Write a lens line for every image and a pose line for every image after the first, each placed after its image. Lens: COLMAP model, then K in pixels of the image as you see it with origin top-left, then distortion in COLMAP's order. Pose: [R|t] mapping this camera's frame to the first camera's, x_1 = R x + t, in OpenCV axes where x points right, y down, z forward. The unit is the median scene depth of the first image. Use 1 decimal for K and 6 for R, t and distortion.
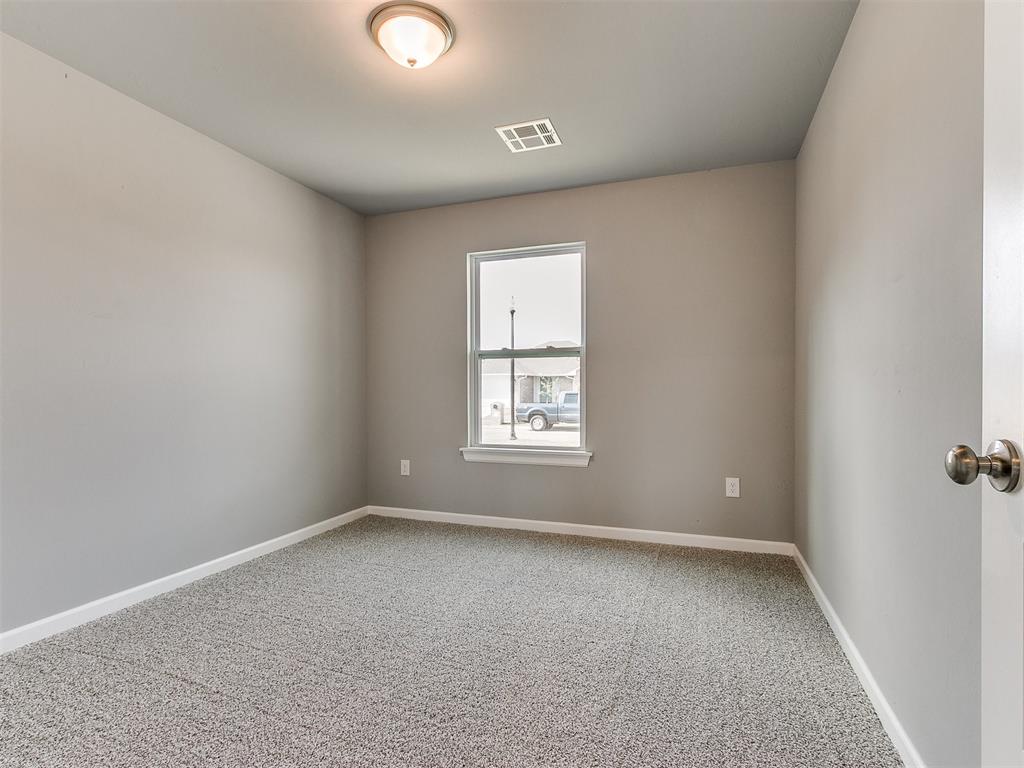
lens RADIAL K [[529.3, 0, 498.3], [0, 529.3, 396.4], [0, 0, 1]] dist [0.012357, -0.009314]
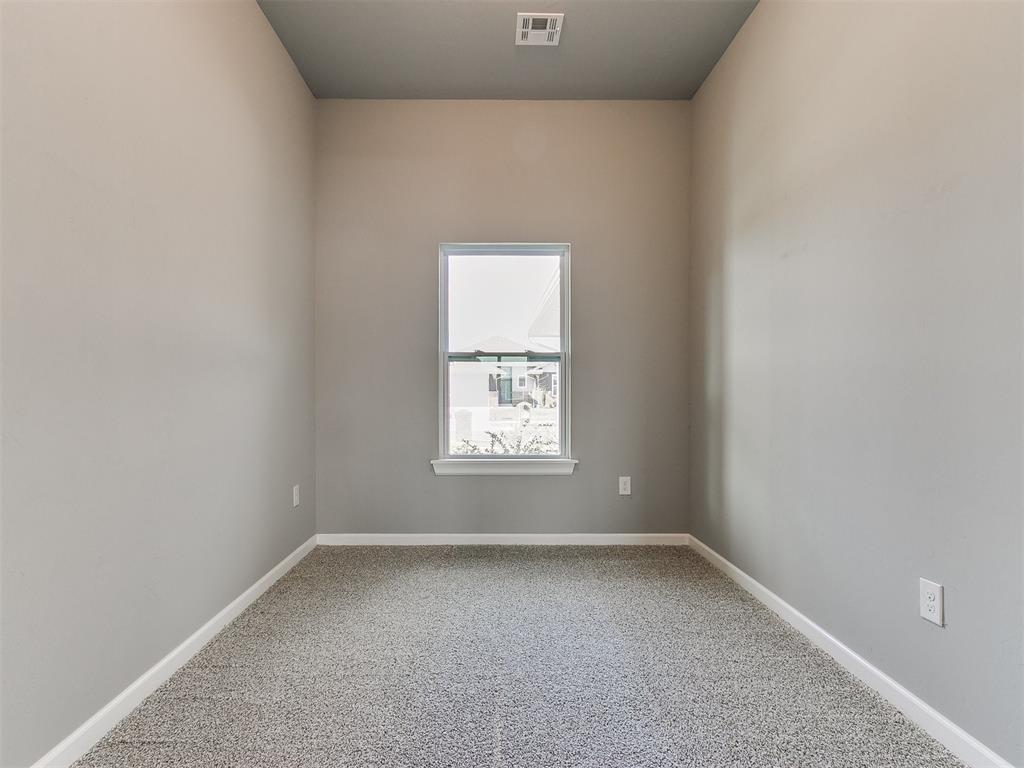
lens RADIAL K [[529.3, 0, 498.3], [0, 529.3, 396.4], [0, 0, 1]] dist [0.012357, -0.009314]
pose [[0.932069, 0.001622, 0.362277, -0.289611], [0.003074, 0.999919, -0.012386, 0.000839], [-0.362268, 0.012658, 0.931988, 0.121957]]
